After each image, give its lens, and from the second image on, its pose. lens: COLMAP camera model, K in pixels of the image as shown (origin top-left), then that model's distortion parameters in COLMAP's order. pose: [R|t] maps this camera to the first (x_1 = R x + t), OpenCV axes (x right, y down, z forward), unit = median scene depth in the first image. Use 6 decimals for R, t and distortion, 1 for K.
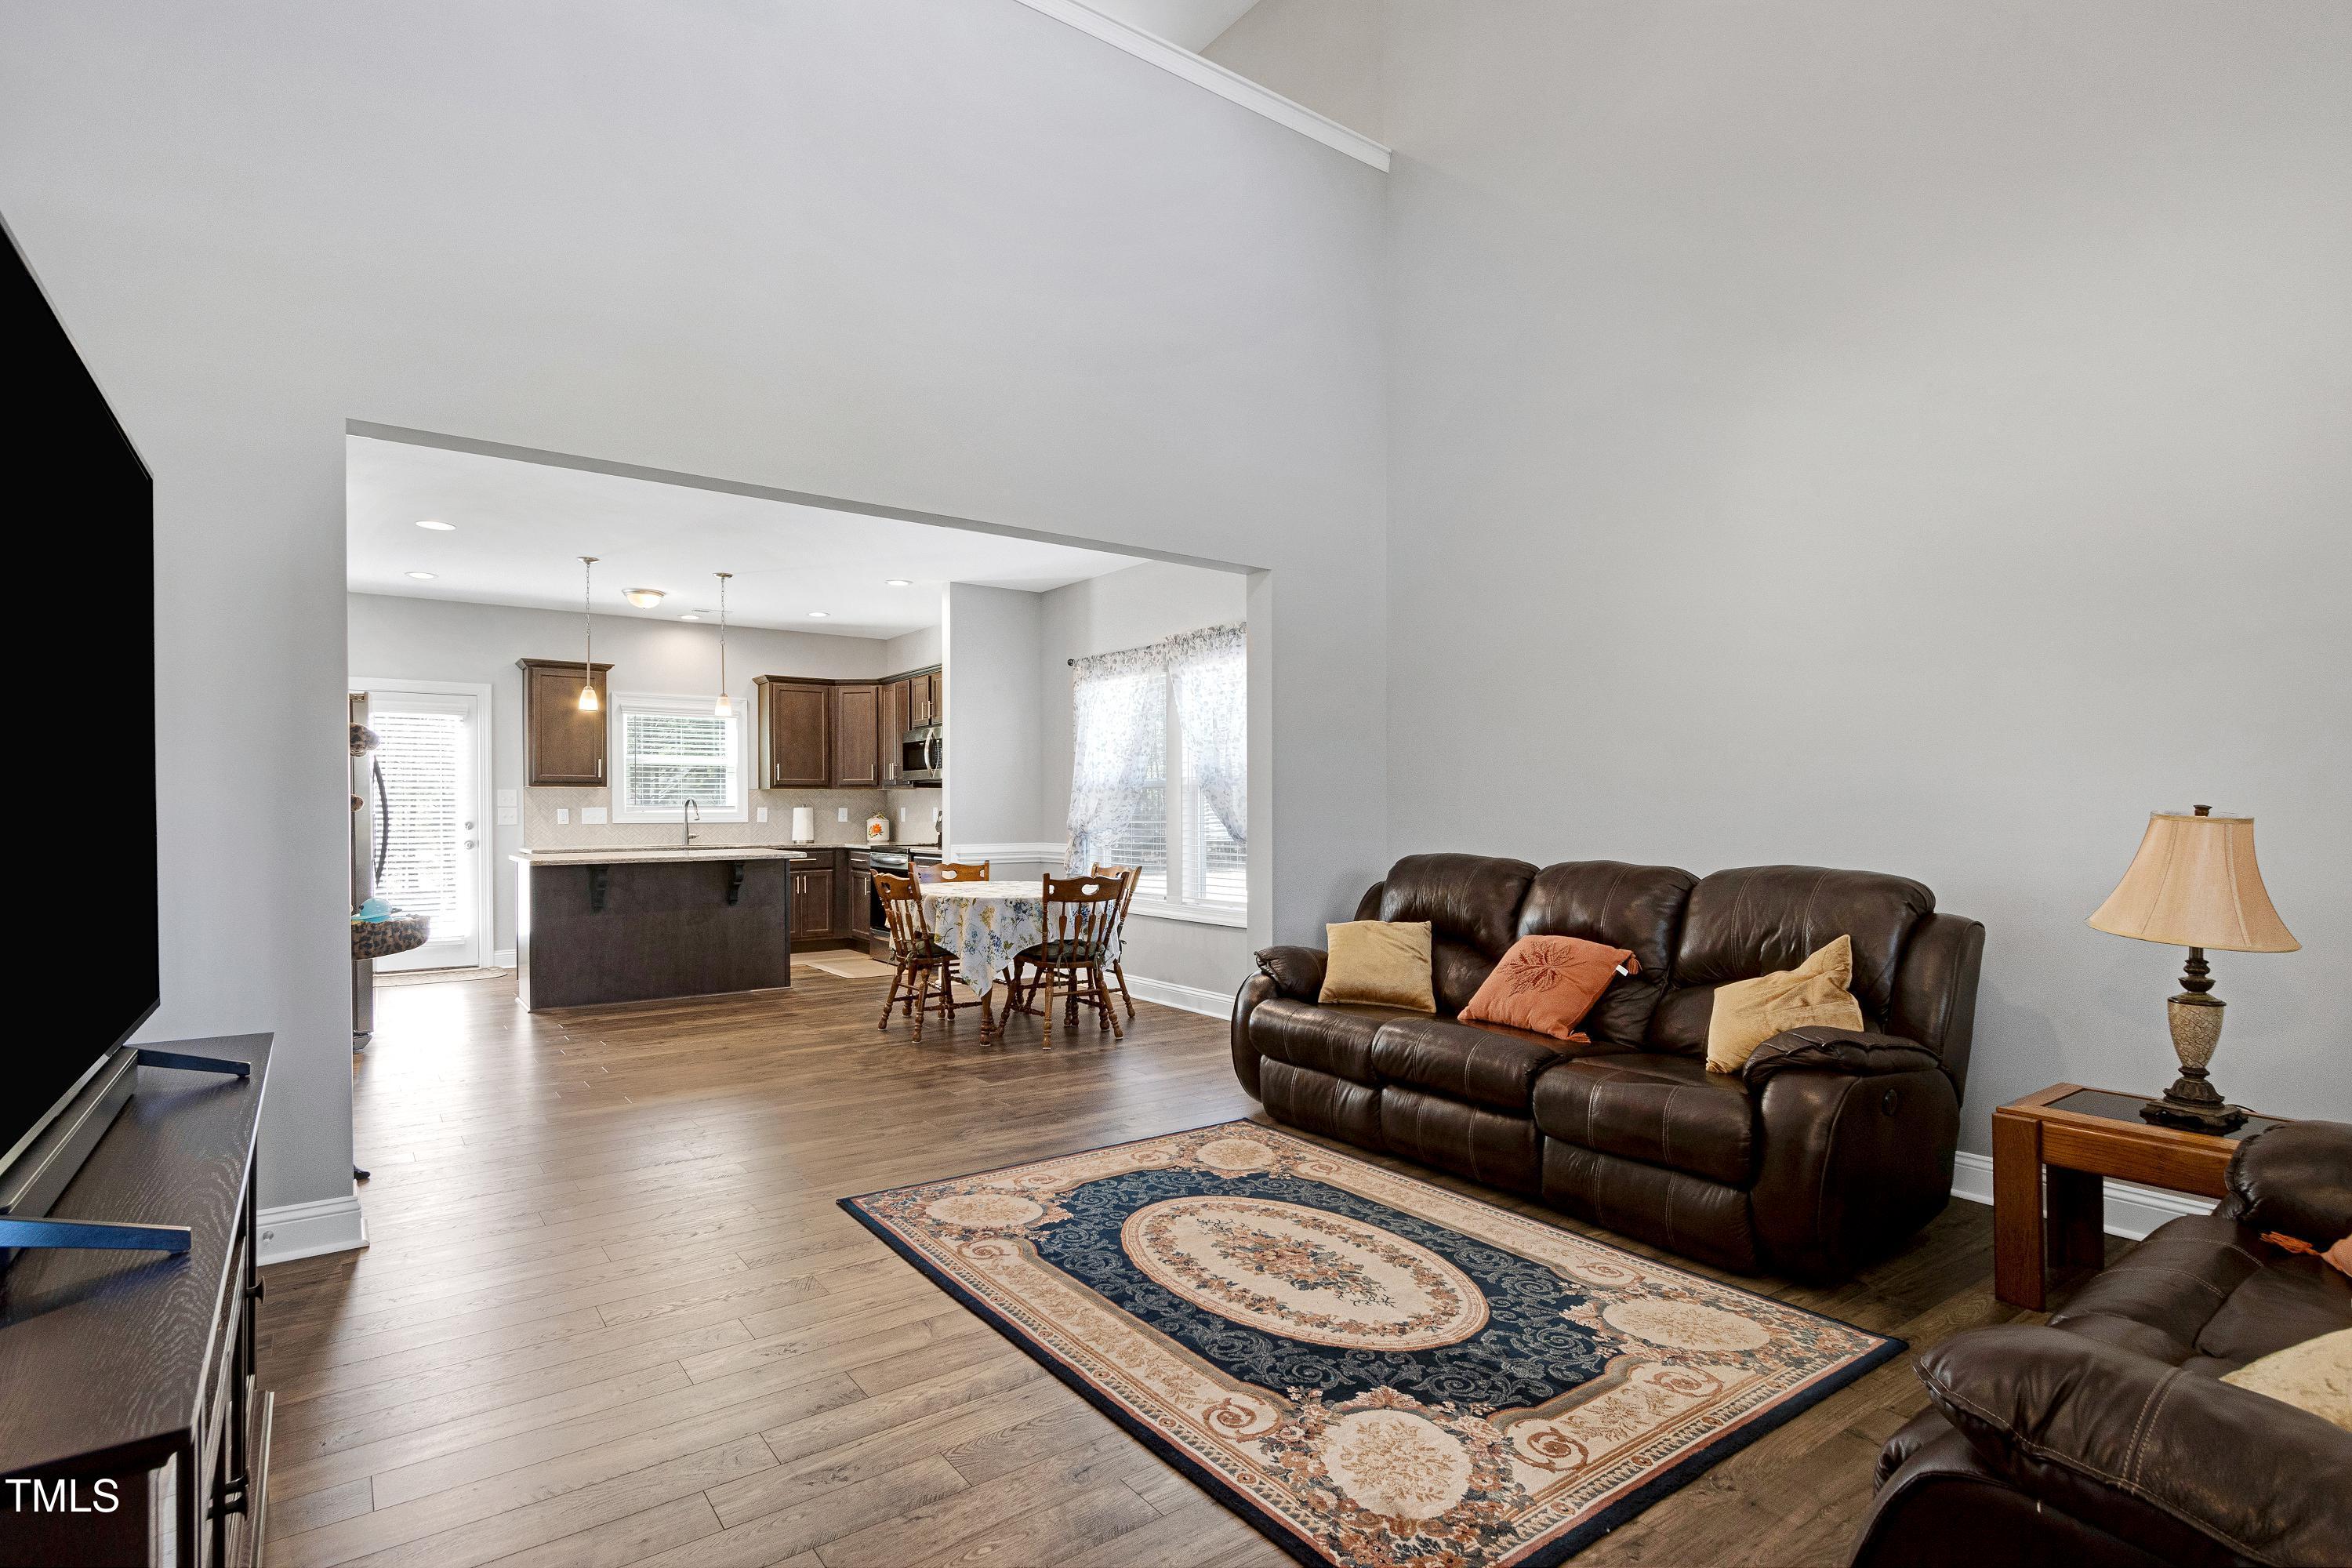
lens RADIAL K [[1169.1, 0, 1177.3], [0, 1169.1, 808.0], [0, 0, 1]] dist [-0.000614, 0.000013]
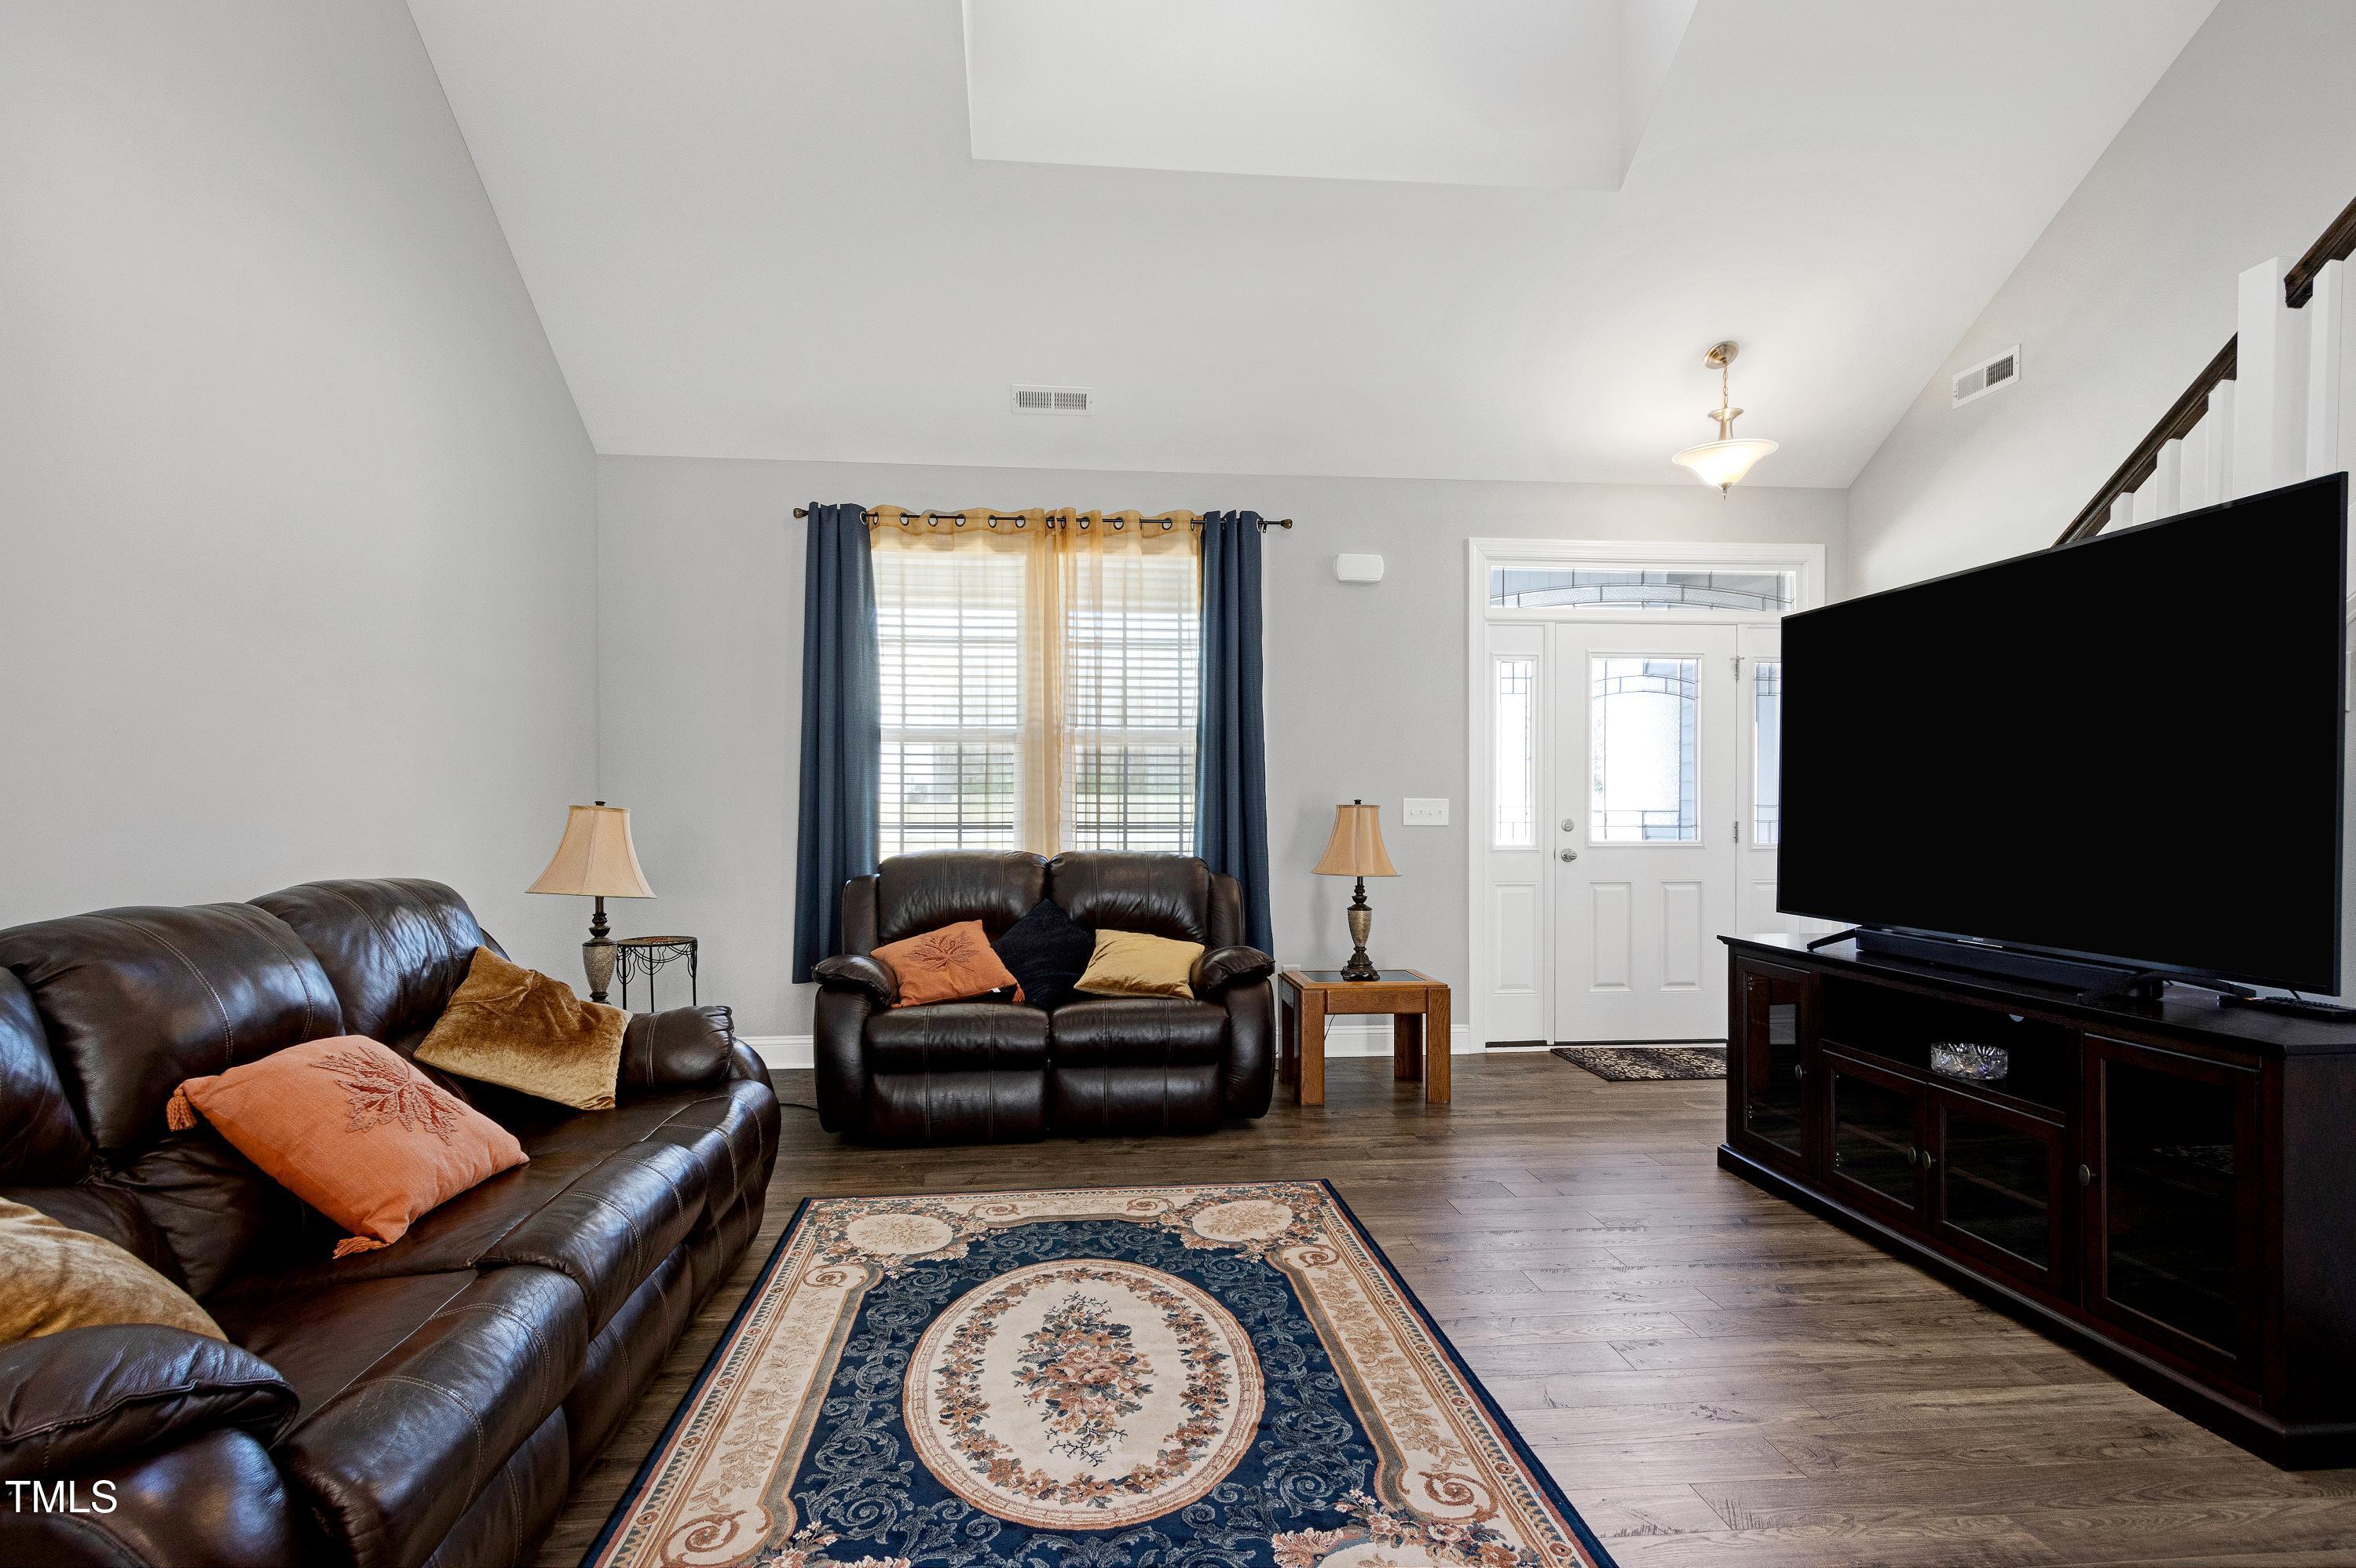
lens RADIAL K [[1171.0, 0, 1179.3], [0, 1171.0, 808.1], [0, 0, 1]] dist [-0.000614, 0.000013]
pose [[-0.864659, -0.002107, 0.502355, -0.191301], [-0.000882, 0.999996, 0.002676, 0.002279], [-0.502359, 0.001870, -0.864657, 0.876645]]
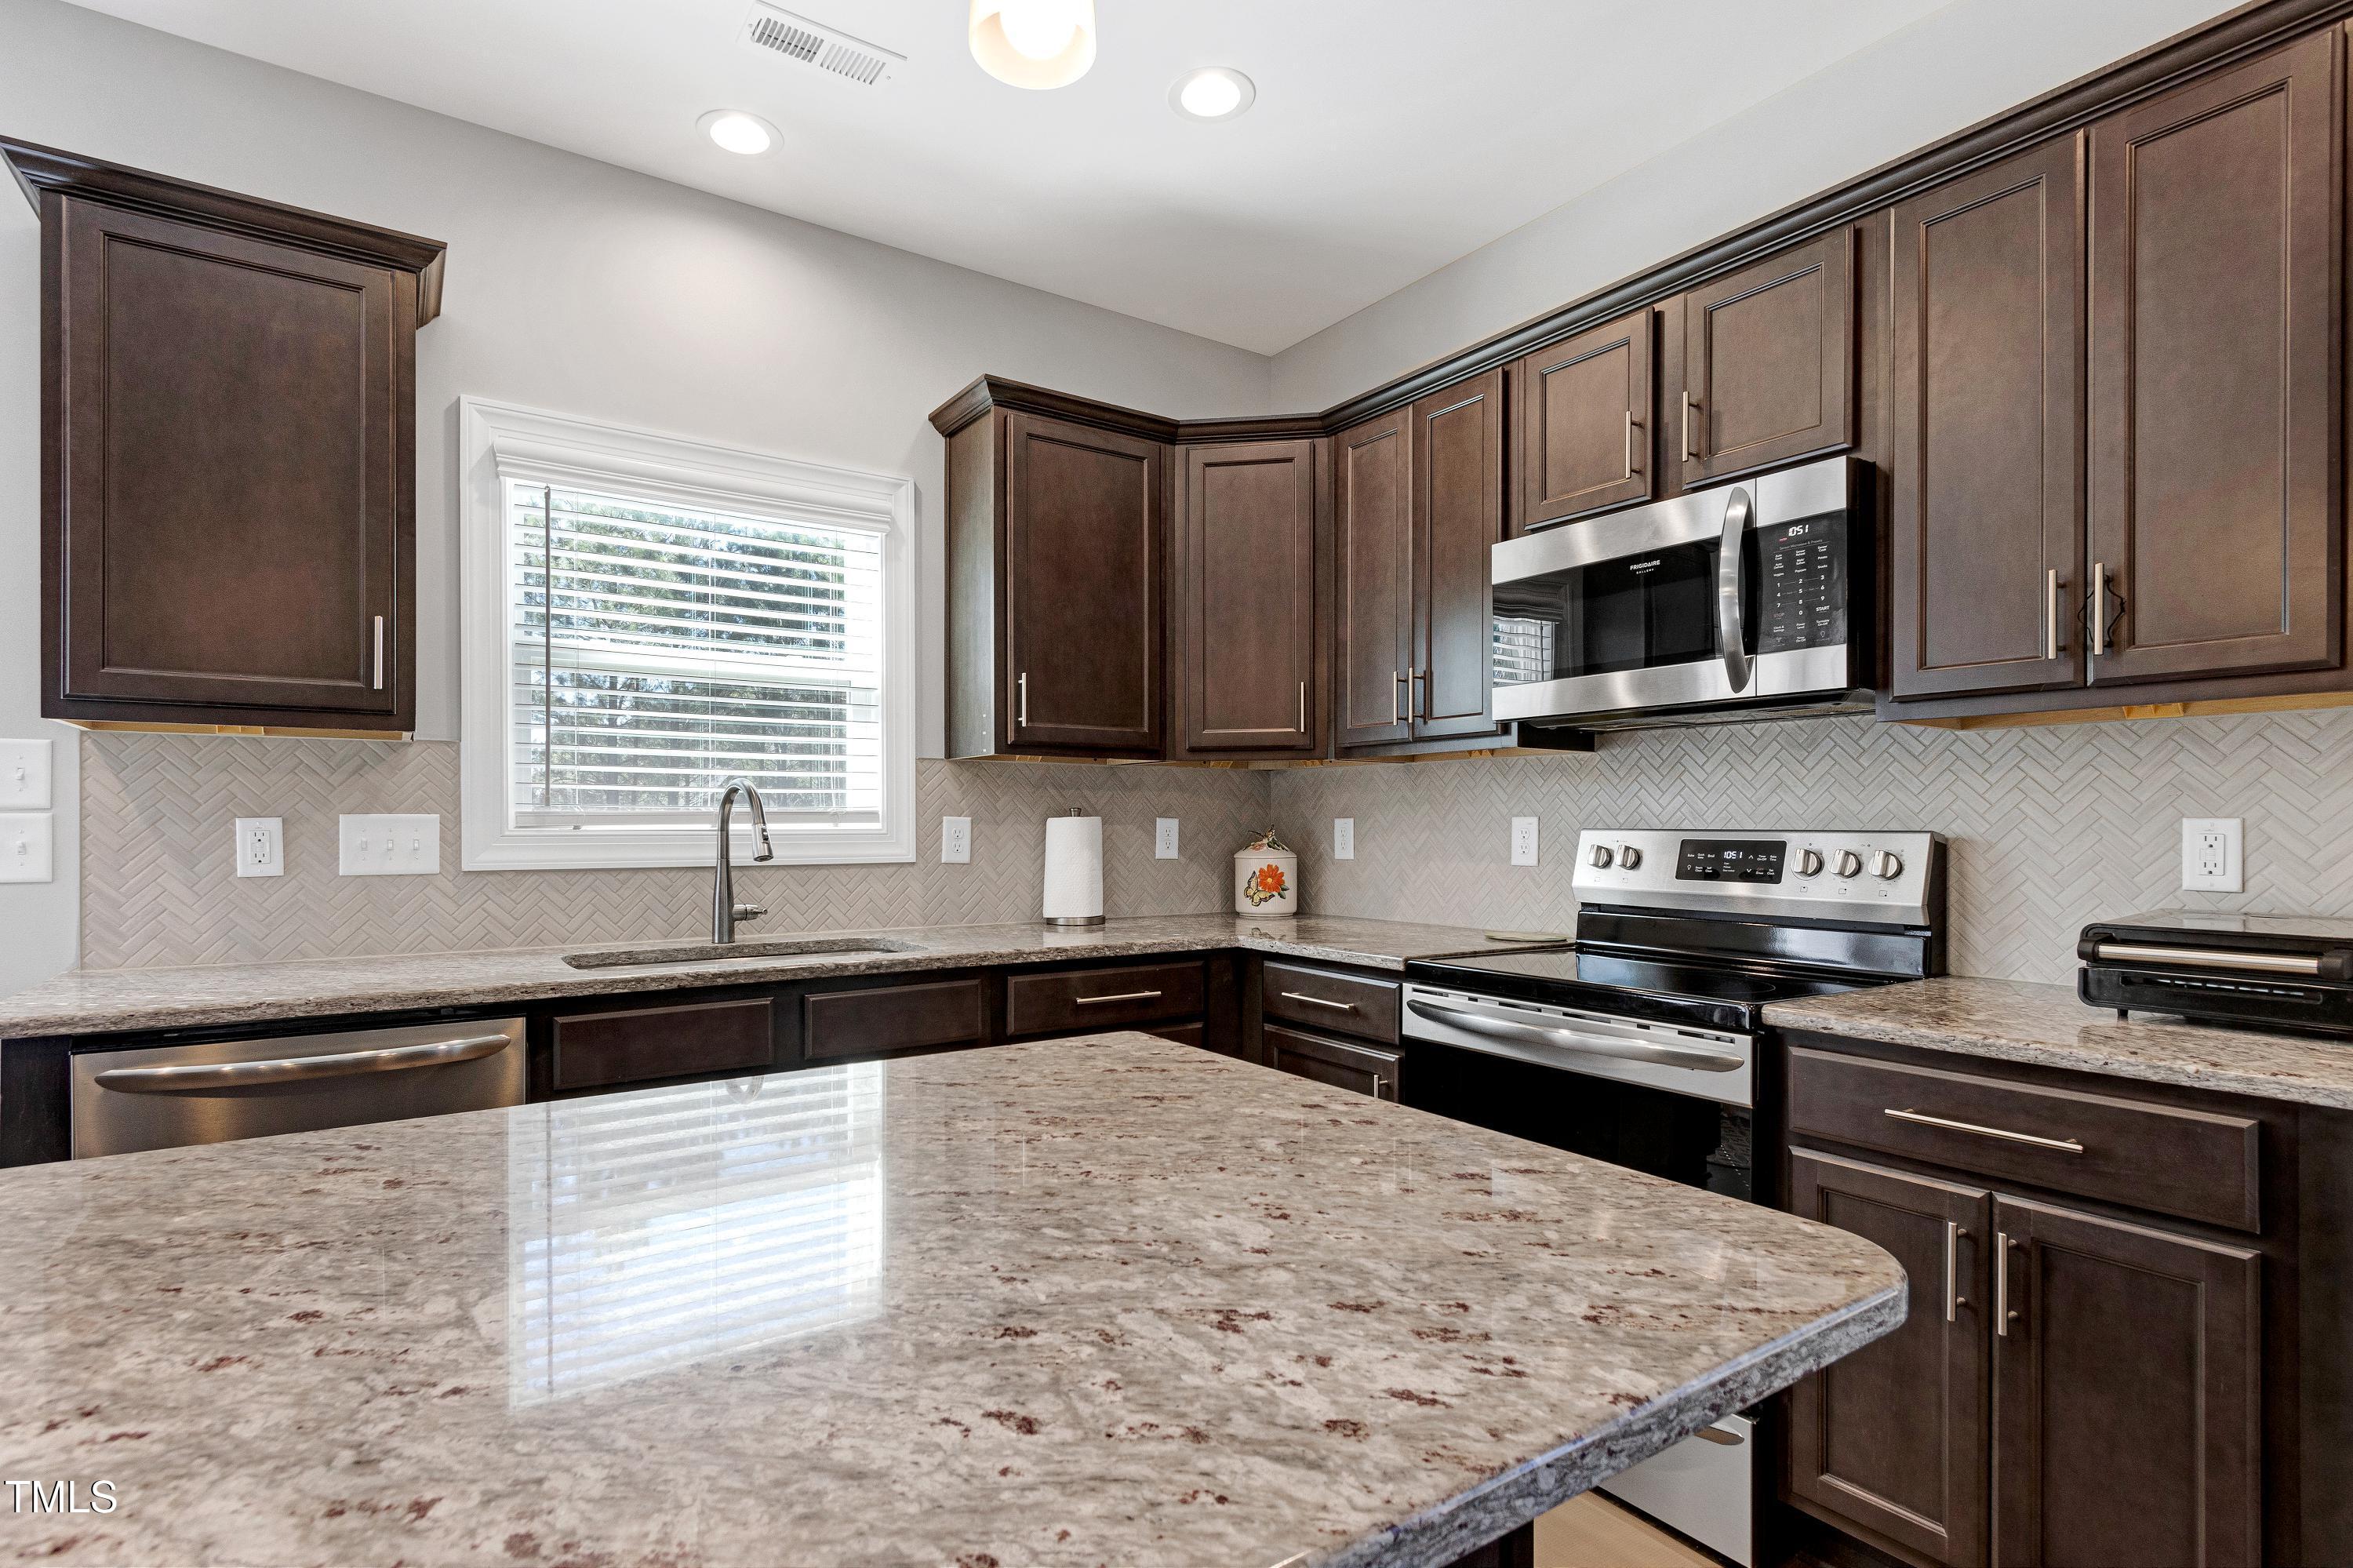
lens RADIAL K [[1150.3, 0, 1180.3], [0, 1150.3, 828.9], [0, 0, 1]] dist [-0.002354, -0.000360]
pose [[0.999749, 0.001614, -0.022347, -0.494767], [-0.001530, 0.999992, 0.003783, 0.002806], [0.022353, -0.003747, 0.999743, 1.179611]]
